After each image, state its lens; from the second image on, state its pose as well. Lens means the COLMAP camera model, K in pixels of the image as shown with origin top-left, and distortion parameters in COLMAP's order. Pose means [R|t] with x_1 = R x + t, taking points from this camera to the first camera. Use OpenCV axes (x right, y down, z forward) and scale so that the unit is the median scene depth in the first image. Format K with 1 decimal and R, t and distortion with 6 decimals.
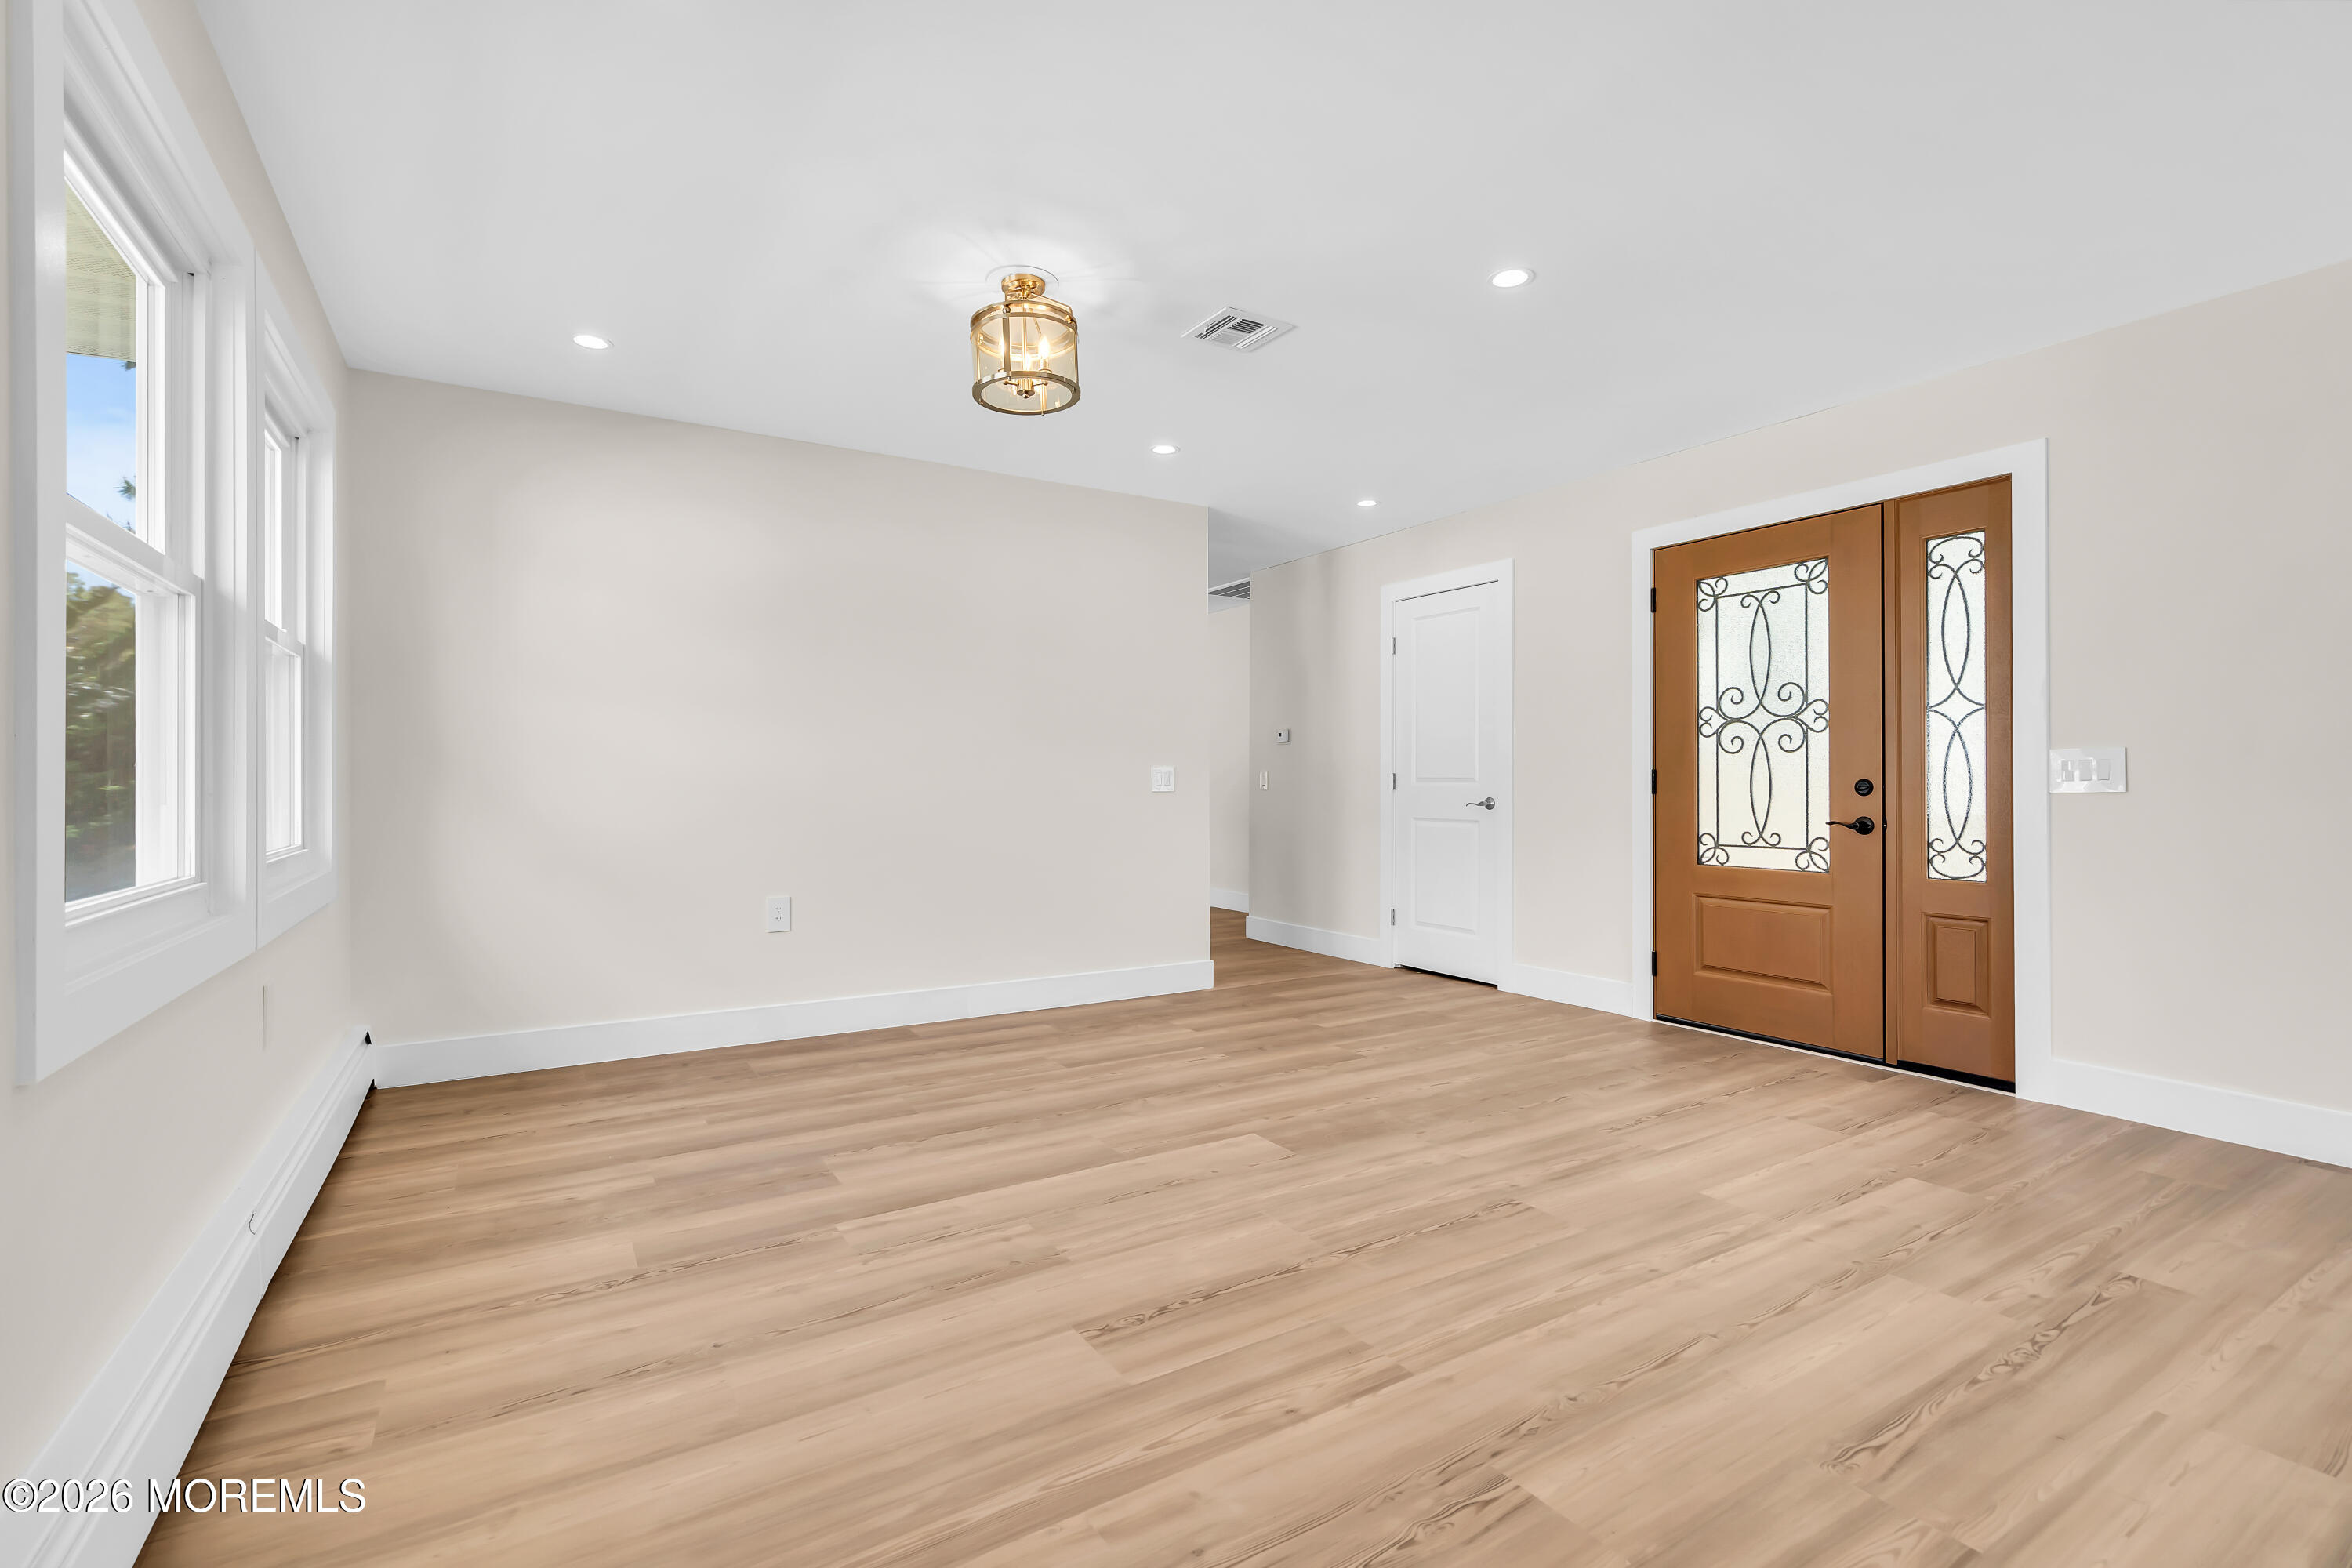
lens RADIAL K [[1075.2, 0, 1186.2], [0, 1075.2, 777.7], [0, 0, 1]] dist [-0.009593, 0.005086]
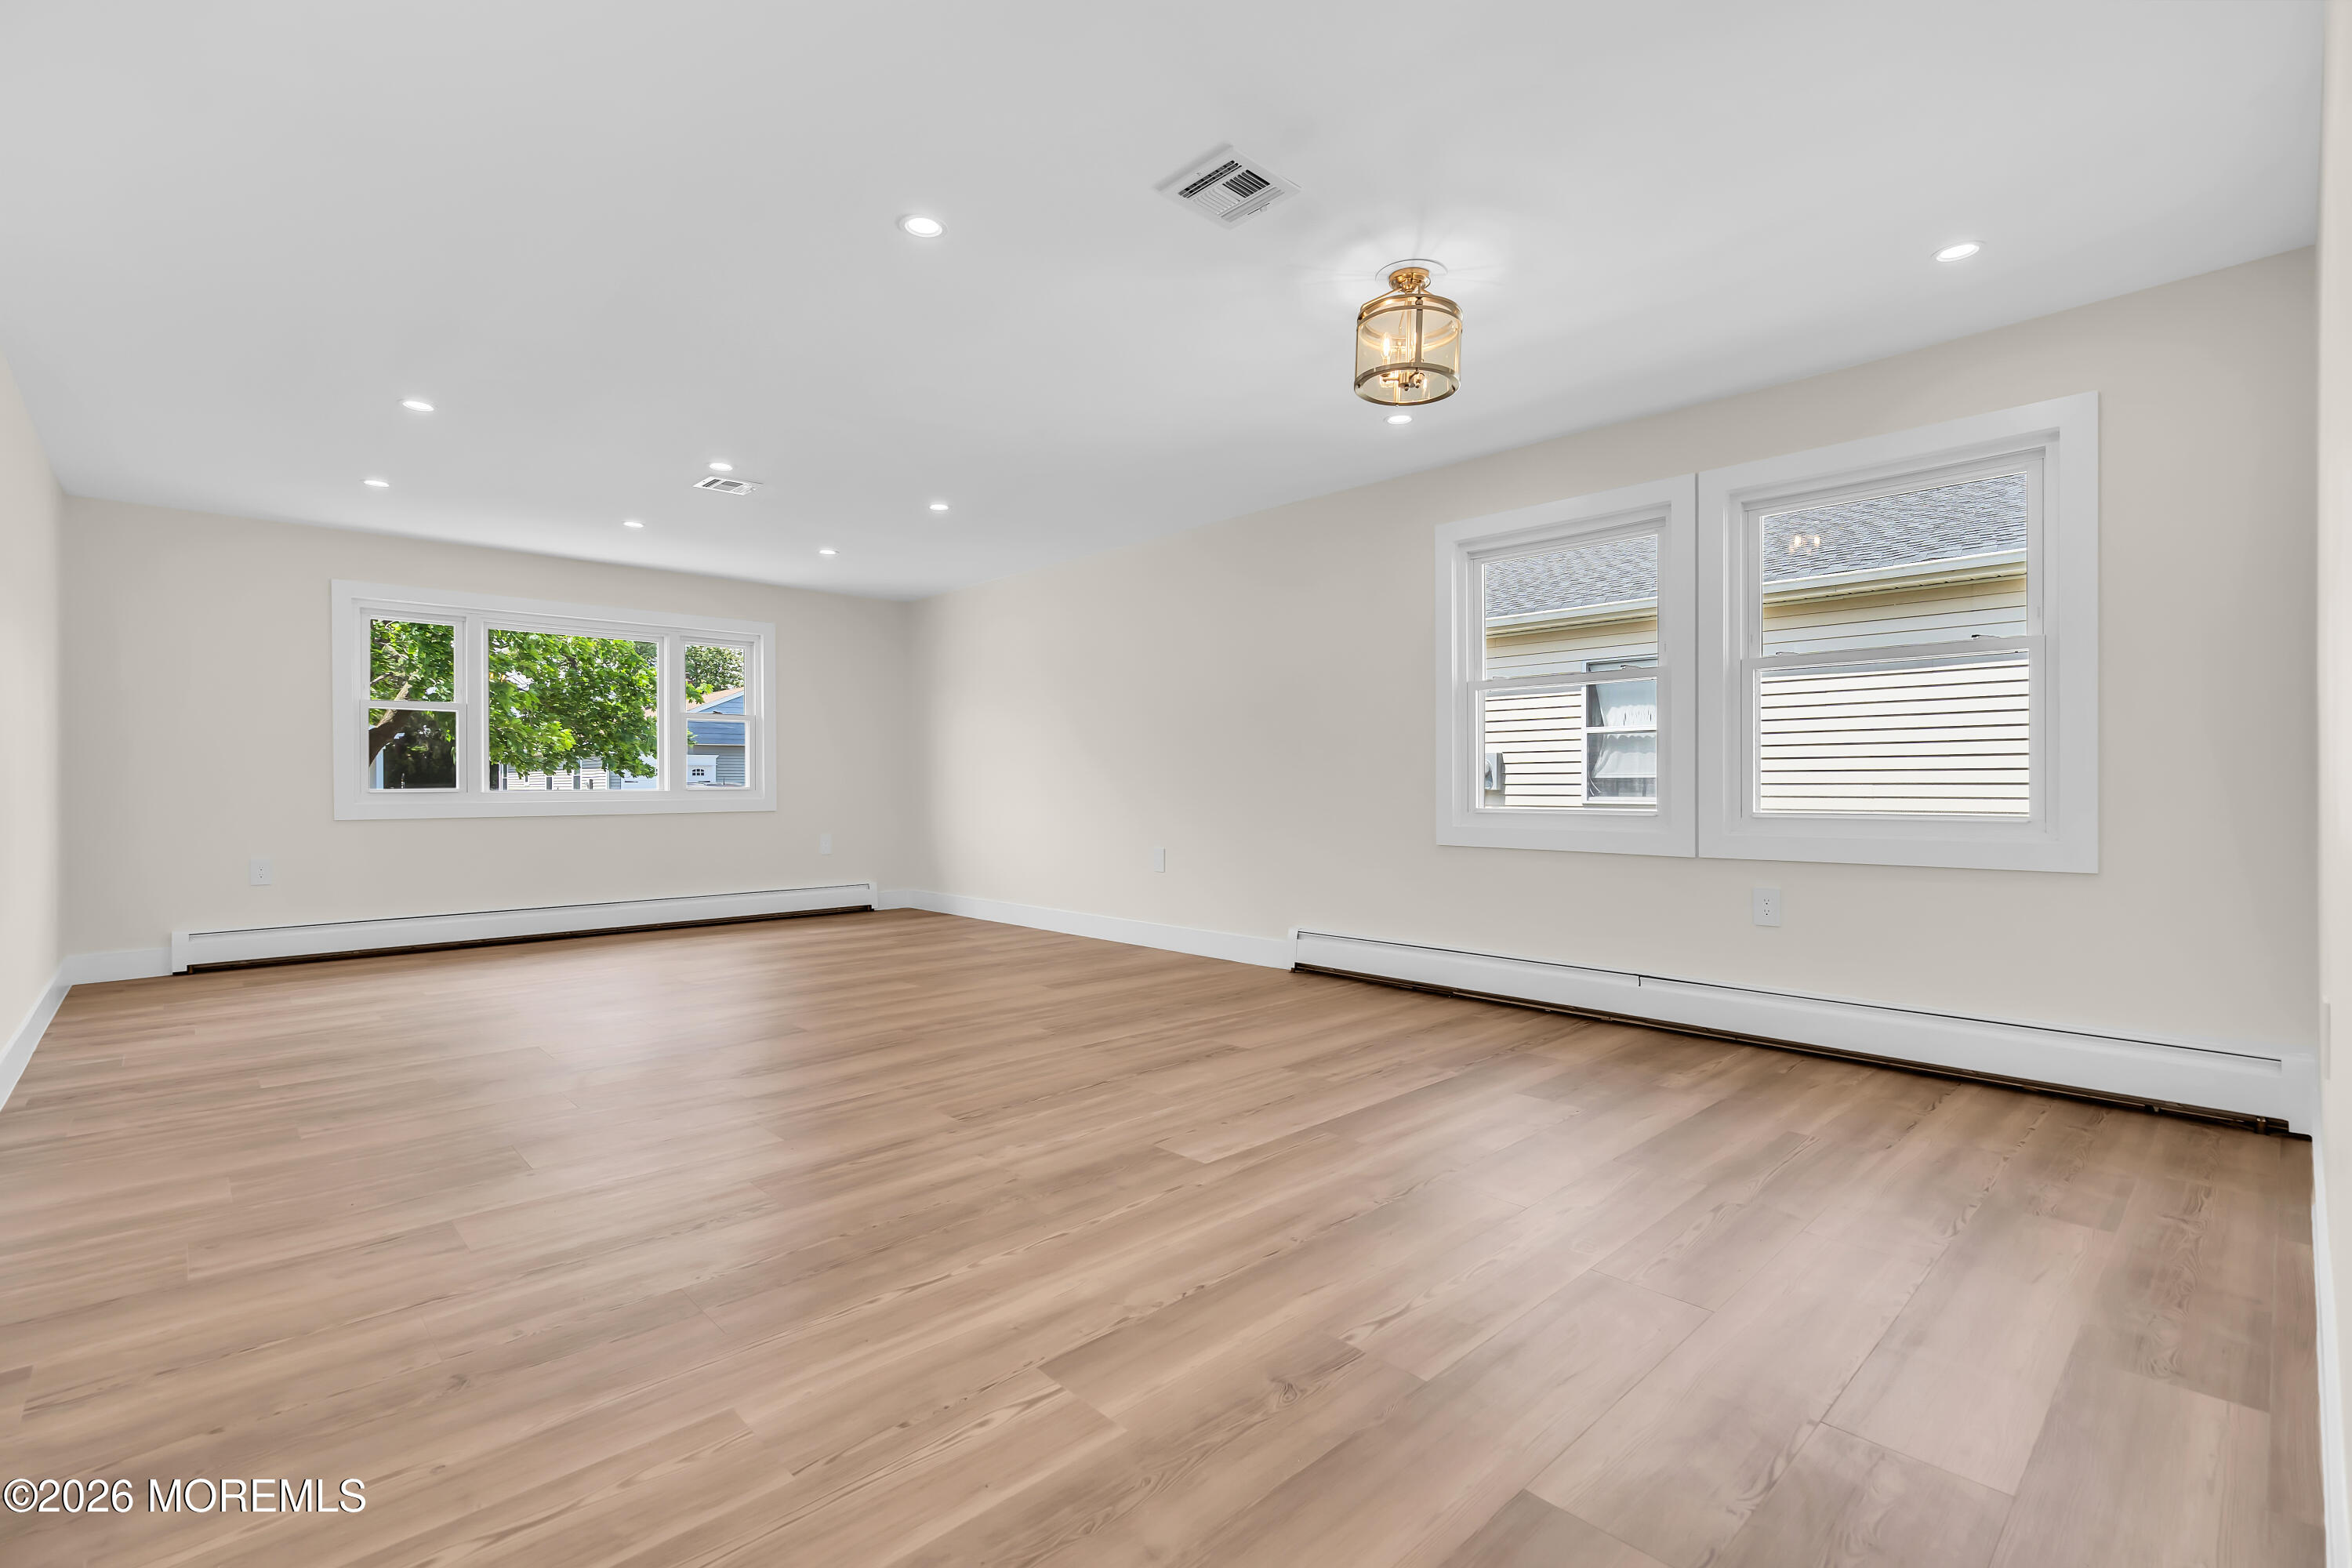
lens RADIAL K [[1072.4, 0, 1181.5], [0, 1072.4, 779.7], [0, 0, 1]] dist [-0.002753, -0.000334]
pose [[-0.980843, 0.005122, -0.194730, 0.215453], [0.007017, 0.999934, -0.009045, 0.022658], [0.194671, -0.010238, -0.980815, 1.594991]]
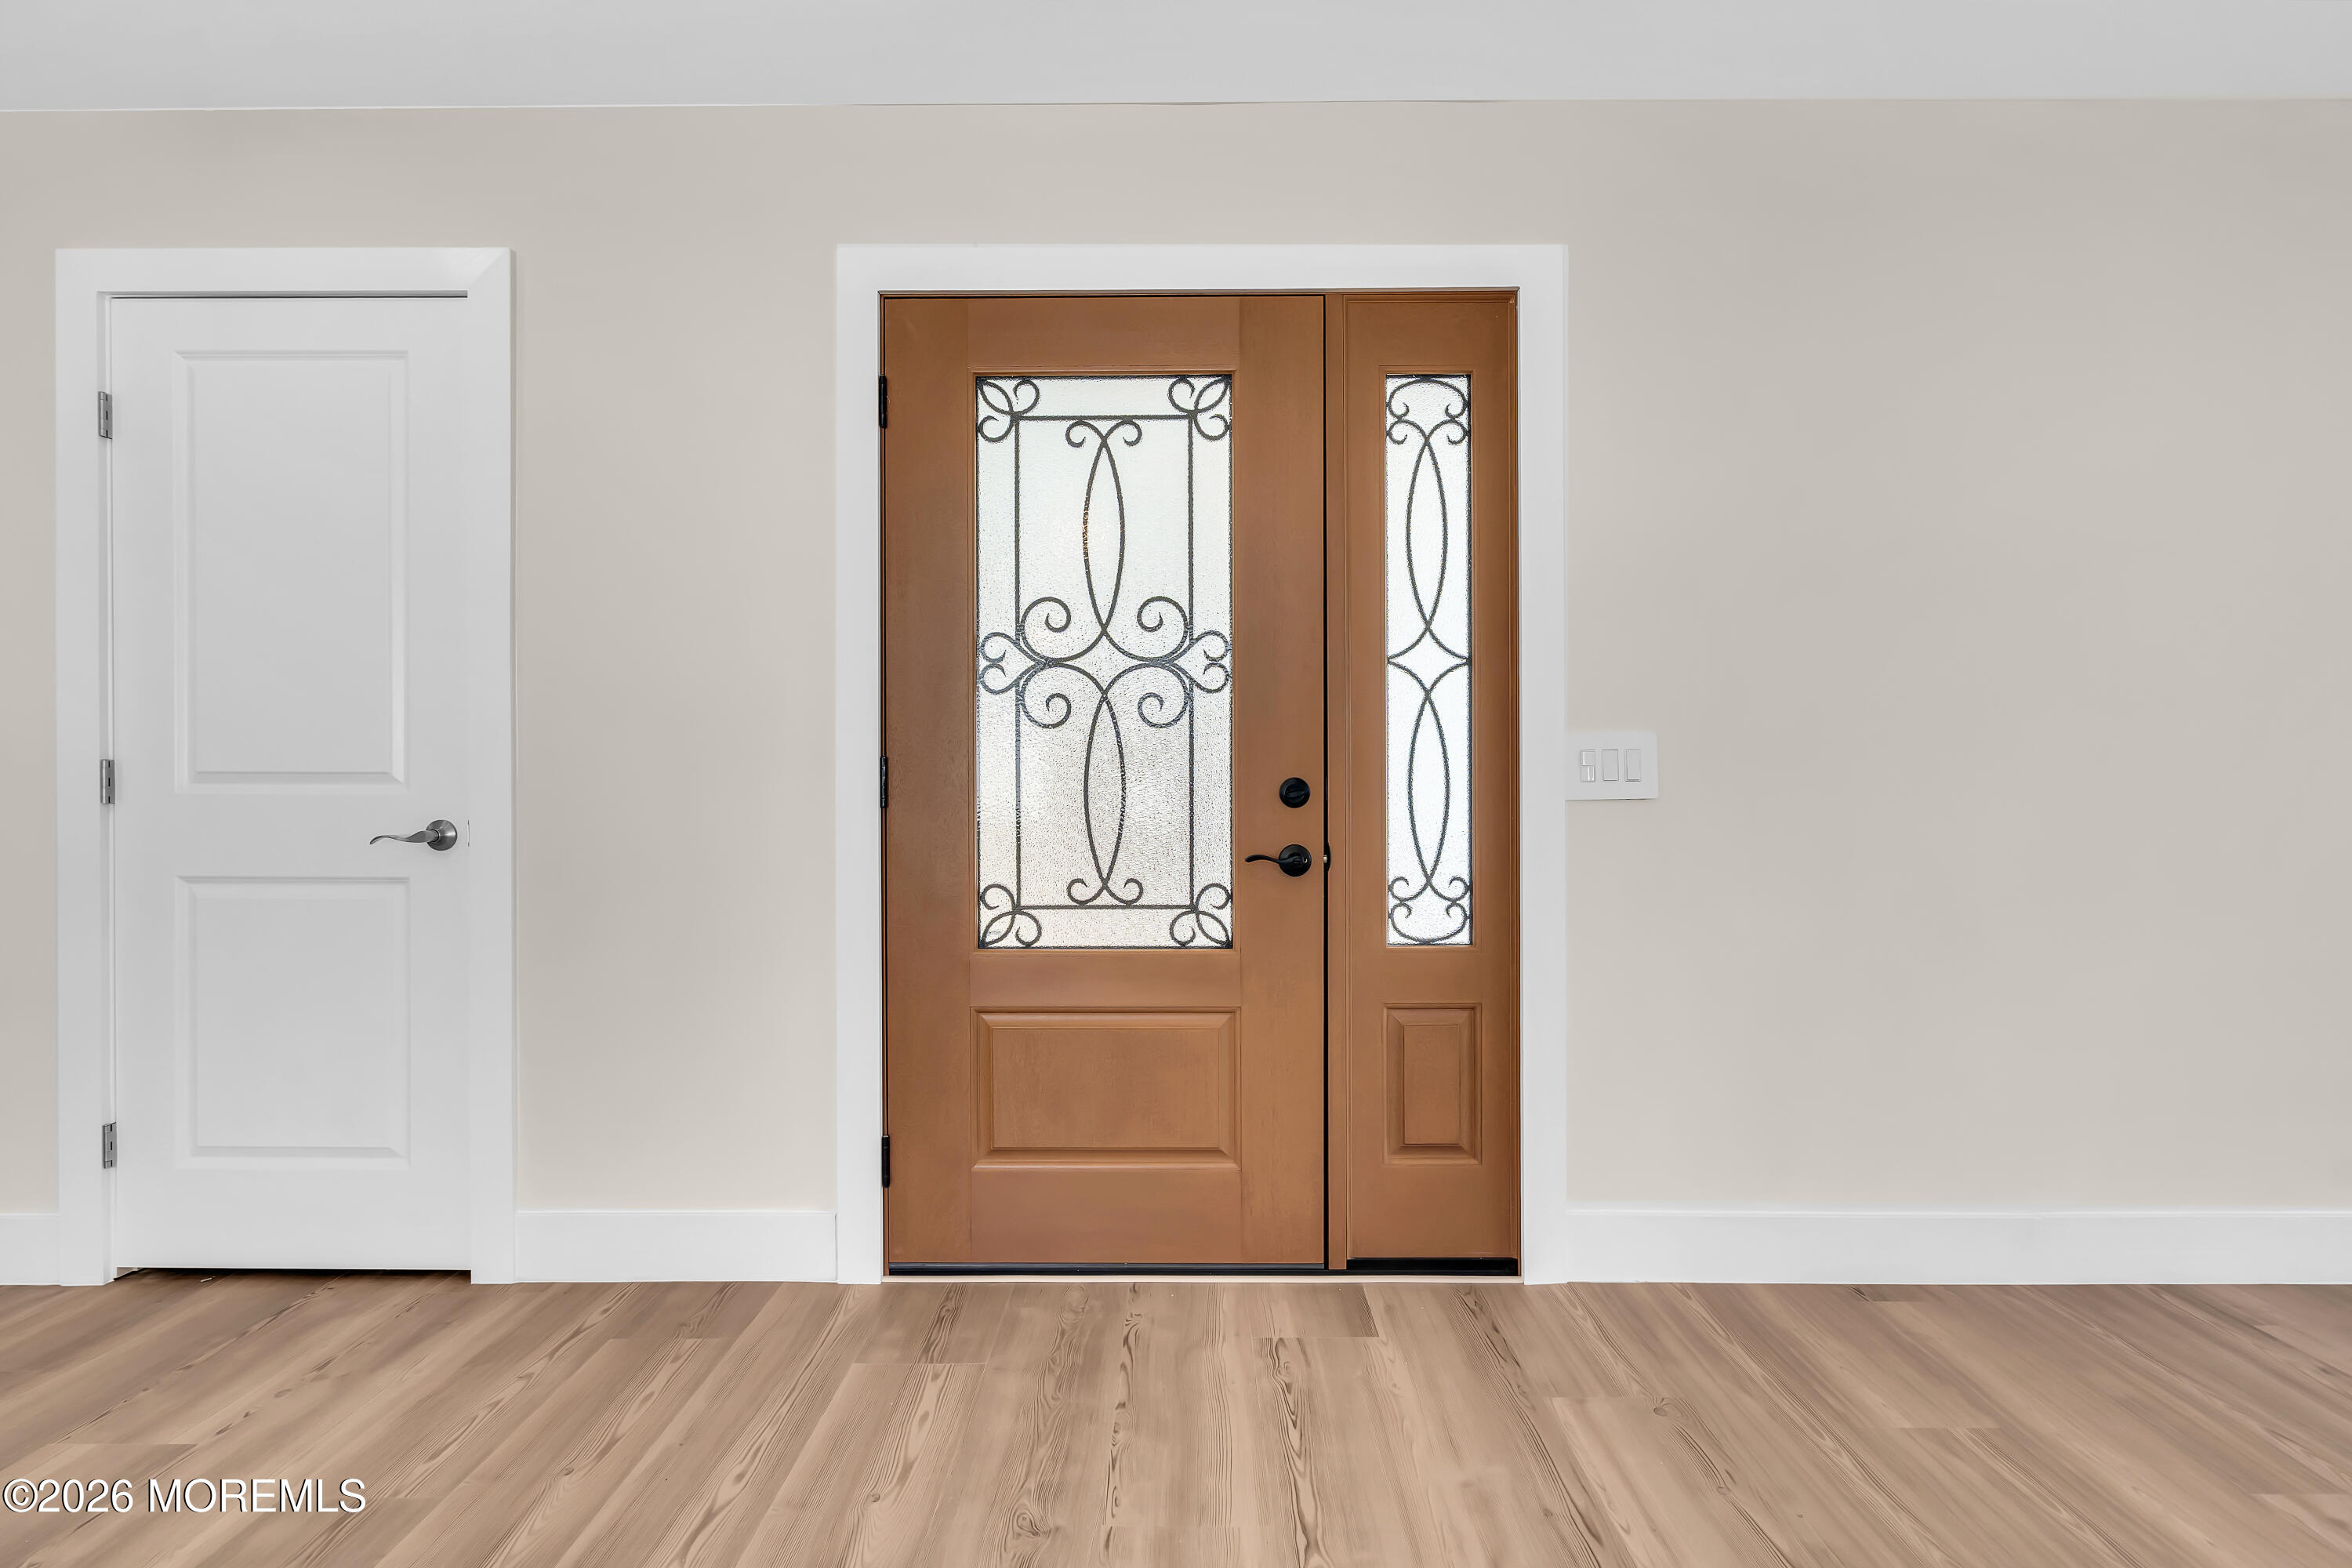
lens RADIAL K [[1075.2, 0, 1175.7], [0, 1075.2, 787.0], [0, 0, 1]] dist [-0.009593, 0.005086]
pose [[0.536863, -0.008127, 0.843630, 0.128368], [-0.003630, 0.999922, 0.011943, -0.000596], [-0.843662, -0.009474, 0.536792, 0.798170]]
